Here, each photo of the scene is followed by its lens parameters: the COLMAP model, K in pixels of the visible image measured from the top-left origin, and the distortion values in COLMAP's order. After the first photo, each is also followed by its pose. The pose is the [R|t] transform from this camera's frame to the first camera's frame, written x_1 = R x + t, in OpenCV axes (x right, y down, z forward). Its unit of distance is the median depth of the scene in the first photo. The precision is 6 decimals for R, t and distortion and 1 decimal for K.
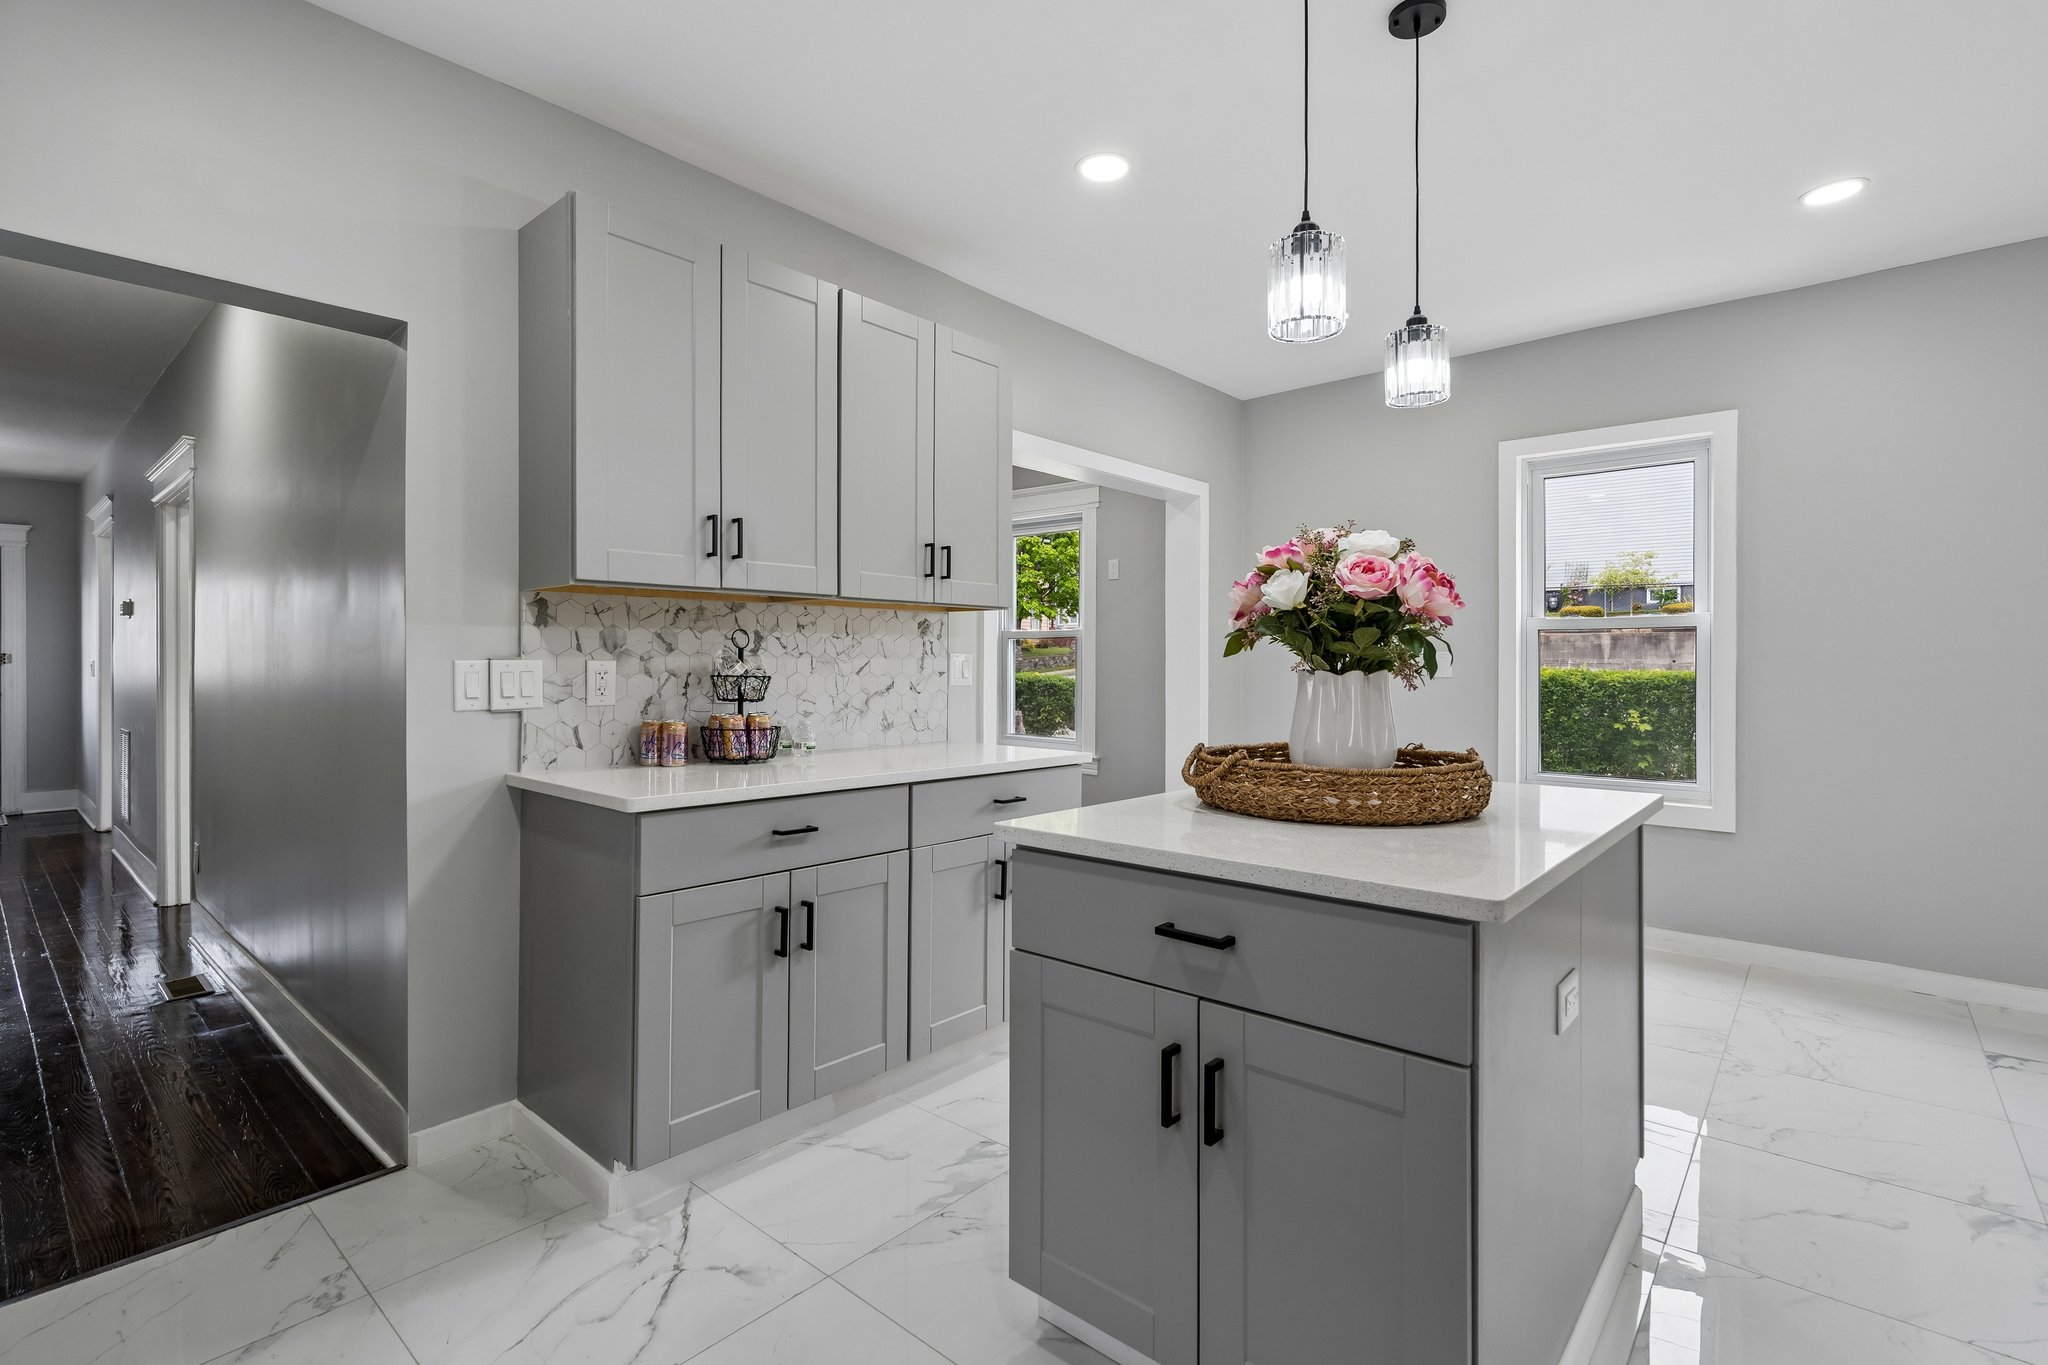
lens RADIAL K [[935.6, 0, 1024.0], [0, 935.6, 682.5], [0, 0, 1]] dist [0.000392, 0.000171]
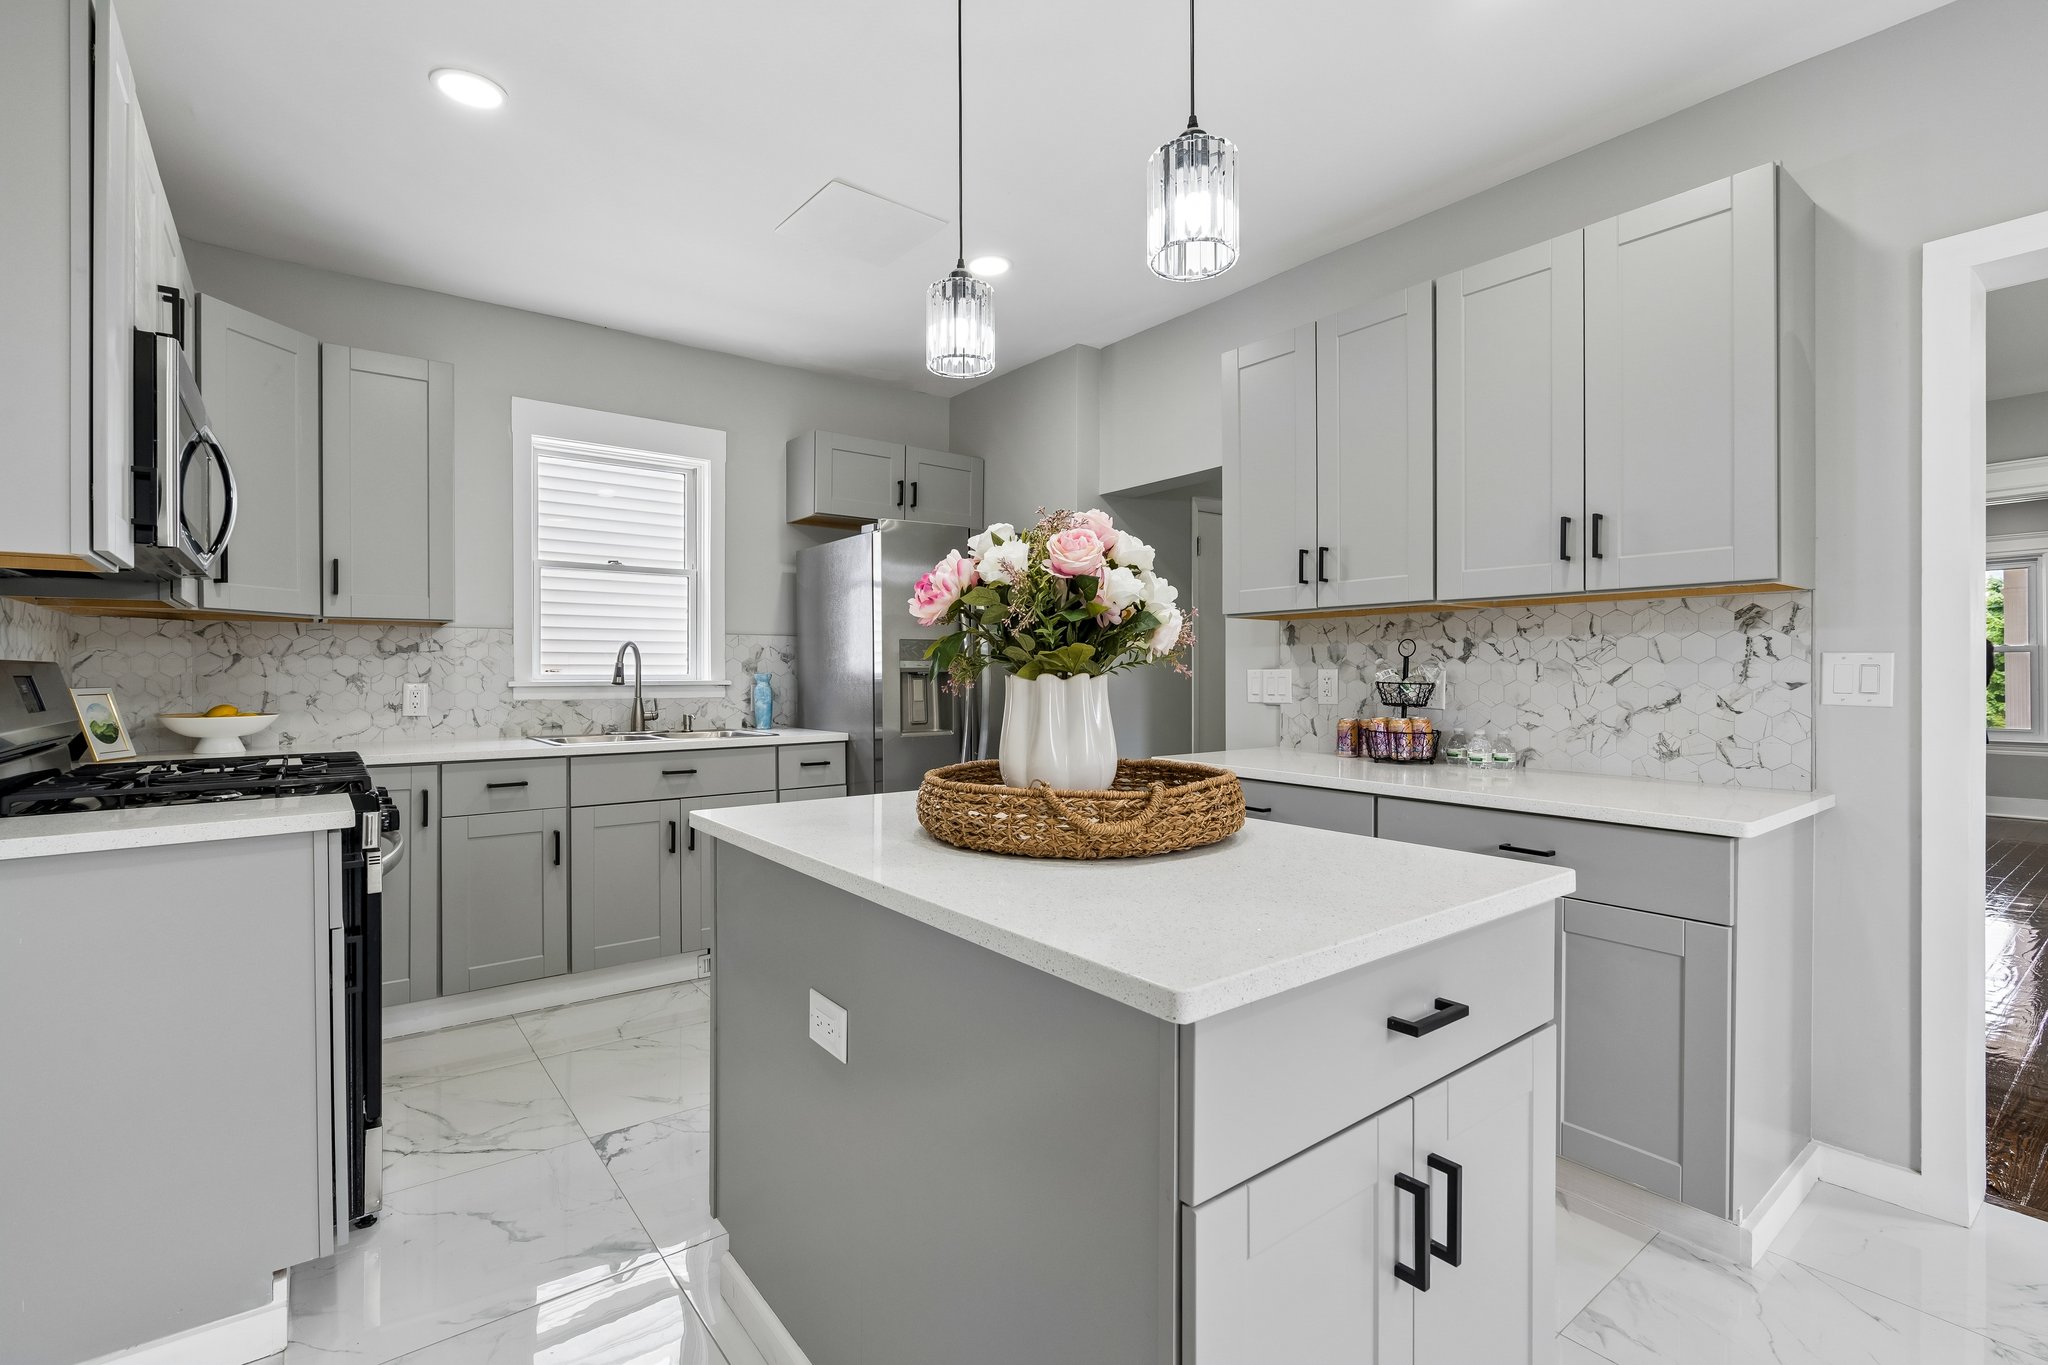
lens RADIAL K [[933.2, 0, 1016.8], [0, 933.2, 676.1], [0, 0, 1]] dist [0.000136, 0.000258]
pose [[-0.186921, 0.001116, -0.982374, 0.793917], [-0.019106, 0.999806, 0.004771, -0.010513], [0.982189, 0.019661, -0.186863, 0.726222]]
